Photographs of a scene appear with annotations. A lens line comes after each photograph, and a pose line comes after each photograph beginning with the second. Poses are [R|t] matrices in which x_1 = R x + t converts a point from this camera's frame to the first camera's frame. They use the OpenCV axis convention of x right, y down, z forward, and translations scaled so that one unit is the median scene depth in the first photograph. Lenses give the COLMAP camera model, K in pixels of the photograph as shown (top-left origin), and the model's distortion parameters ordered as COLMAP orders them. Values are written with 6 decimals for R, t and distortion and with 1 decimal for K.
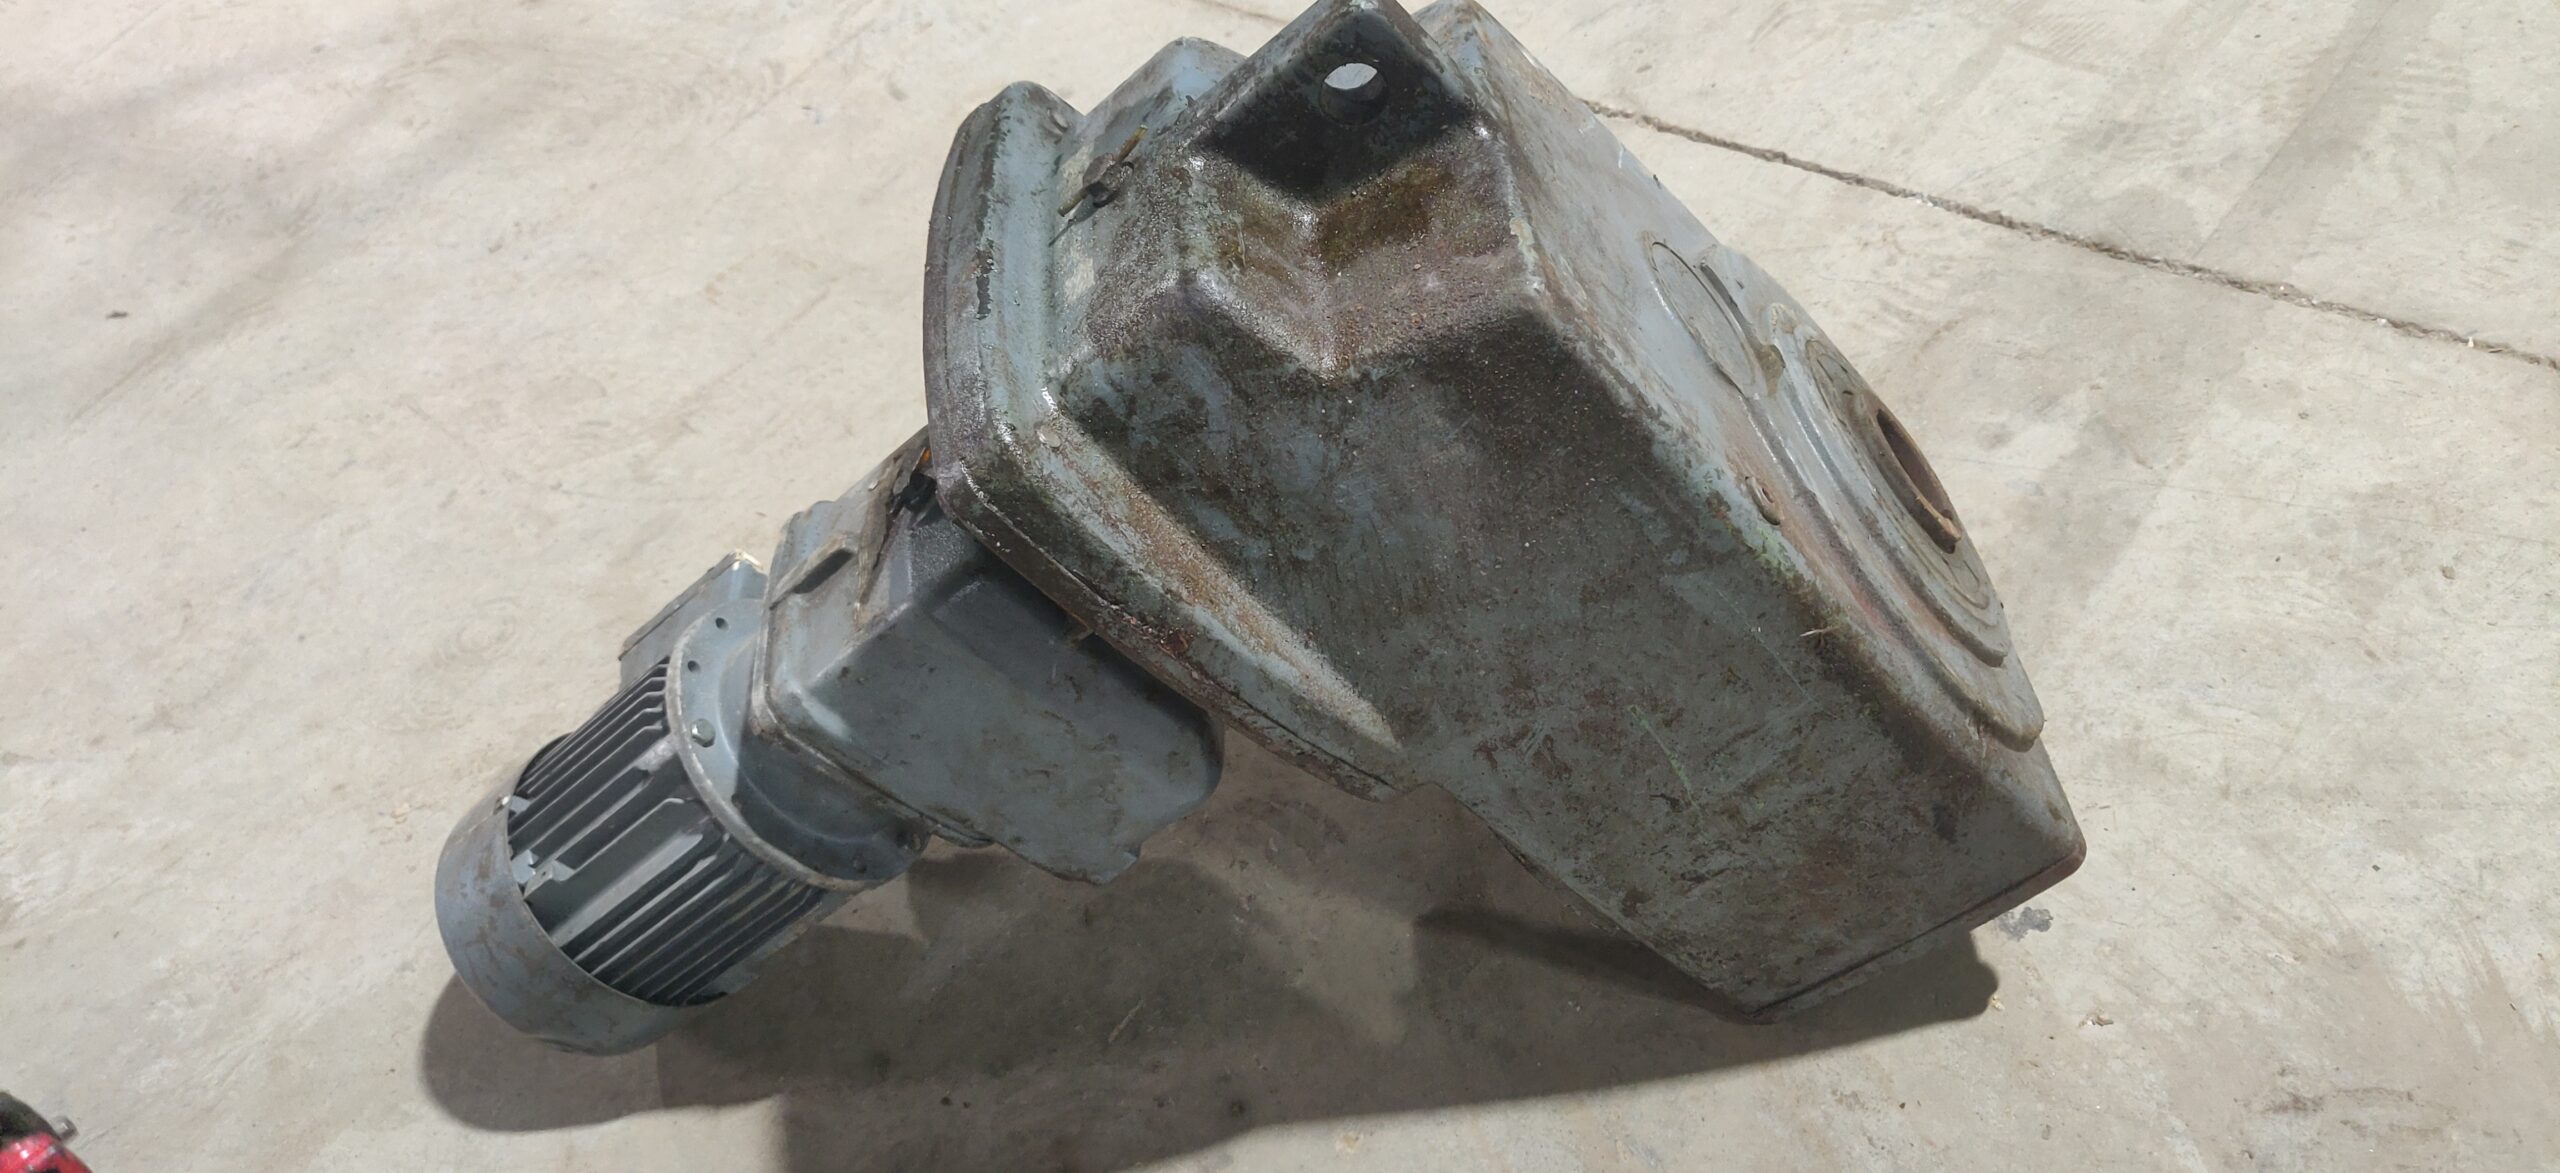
lens RADIAL K [[1975.9, 0, 1278.0], [0, 1975.9, 571.1], [0, 0, 1]] dist [-0.031360, 0.087604]
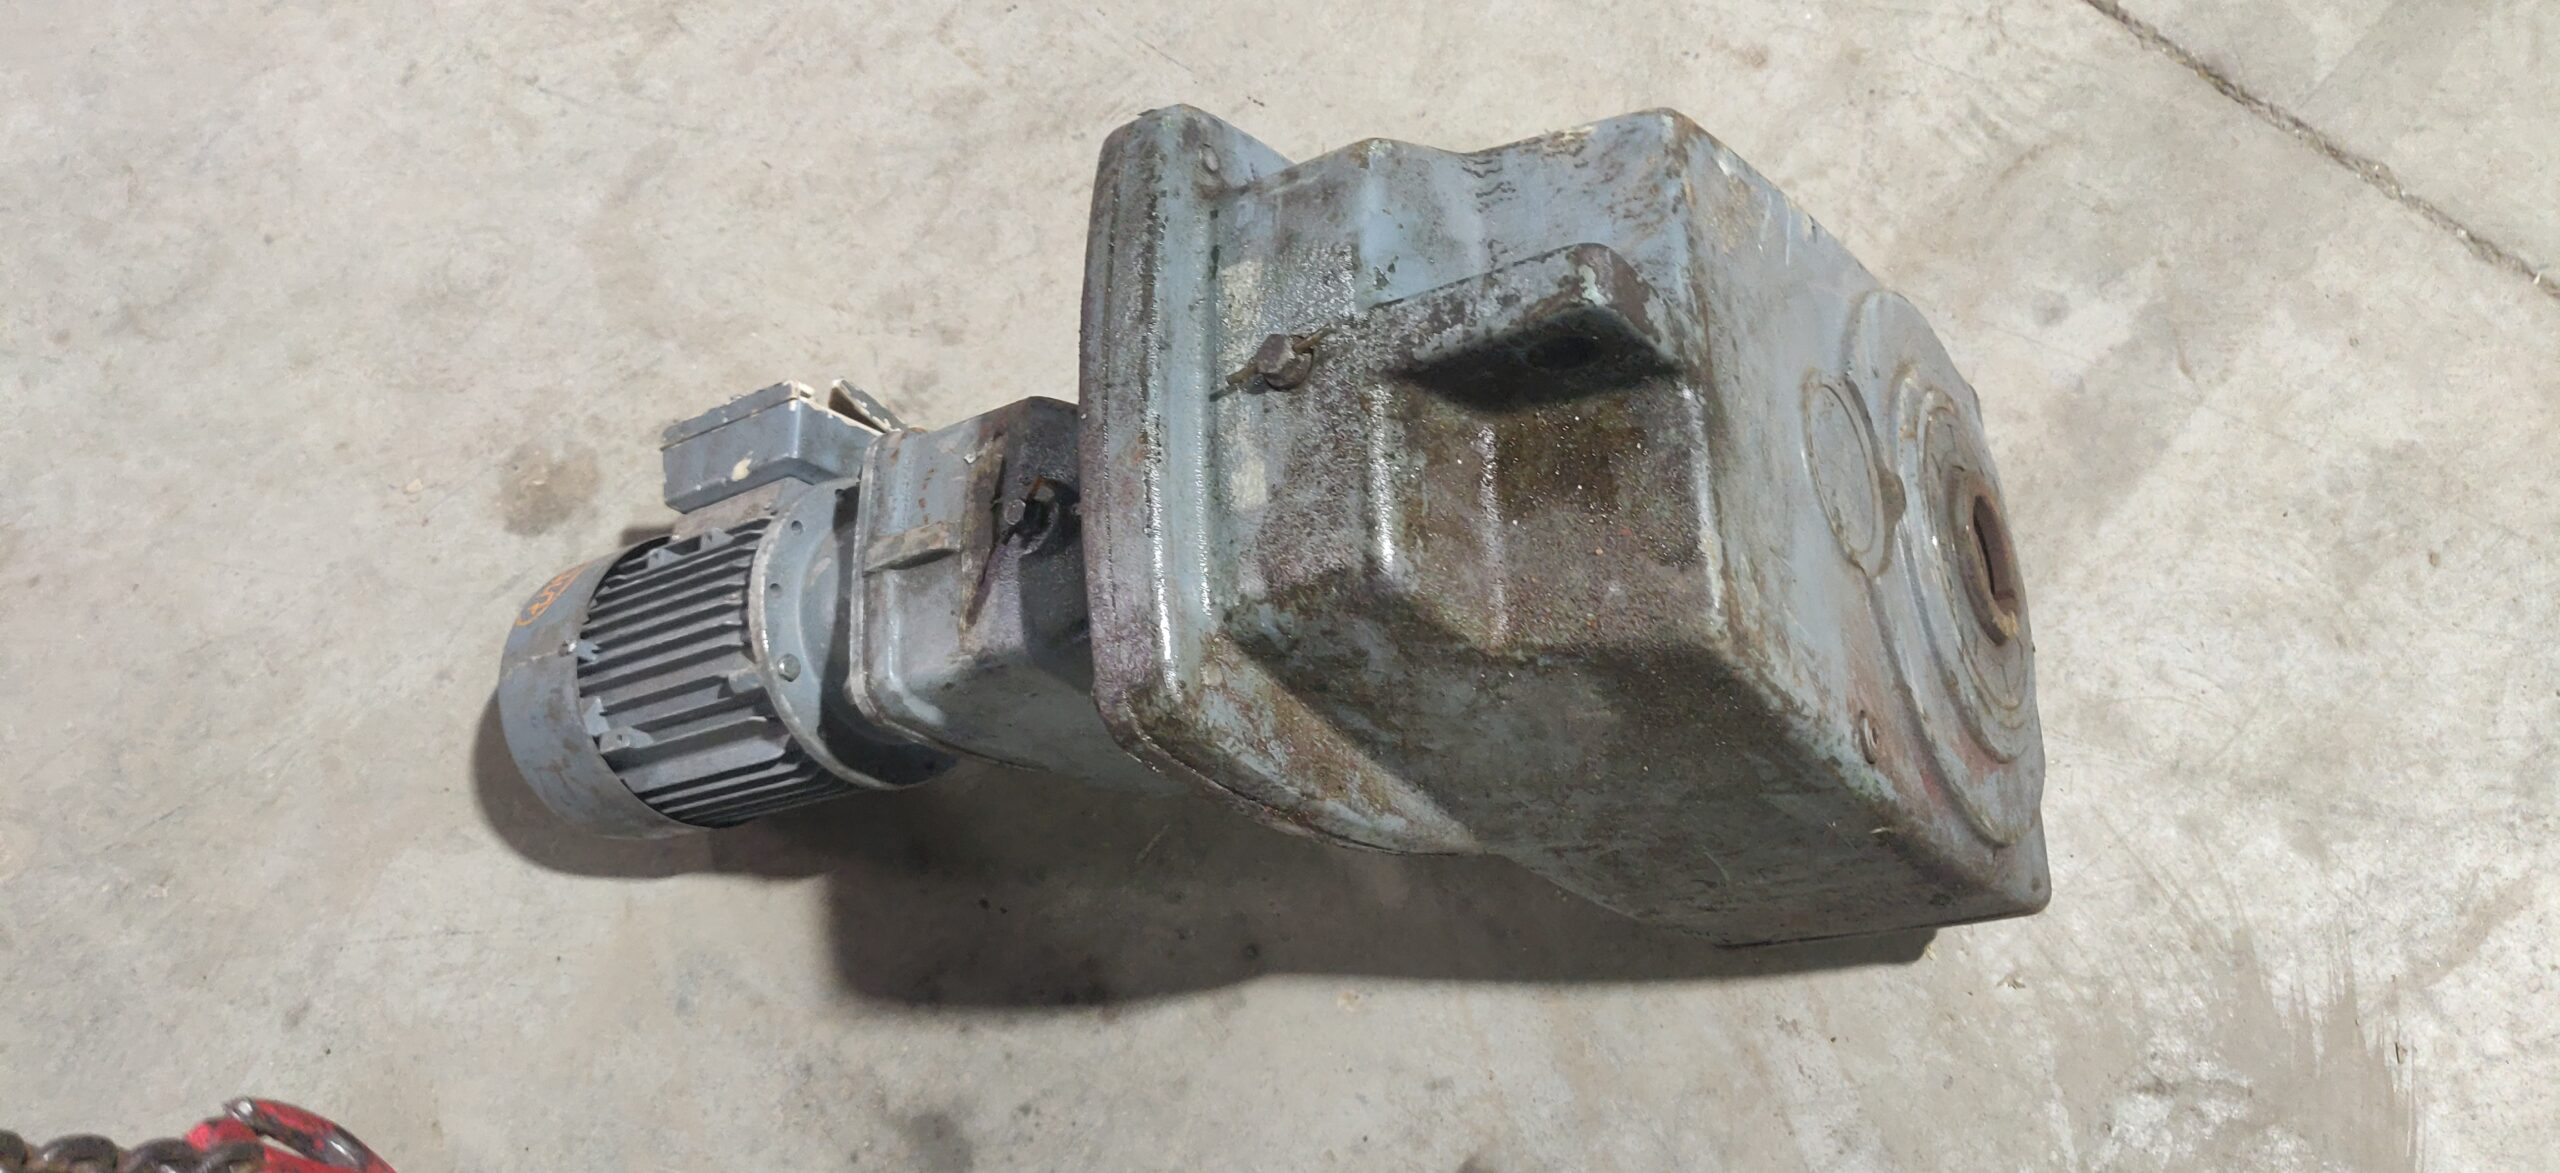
lens RADIAL K [[1975.9, 0, 1278.3], [0, 1975.9, 599.2], [0, 0, 1]] dist [-0.031360, 0.087604]
pose [[0.991508, 0.089113, 0.094713, -0.125117], [-0.120760, 0.901181, 0.416281, -0.363330], [-0.048257, -0.424183, 0.904290, 0.069203]]
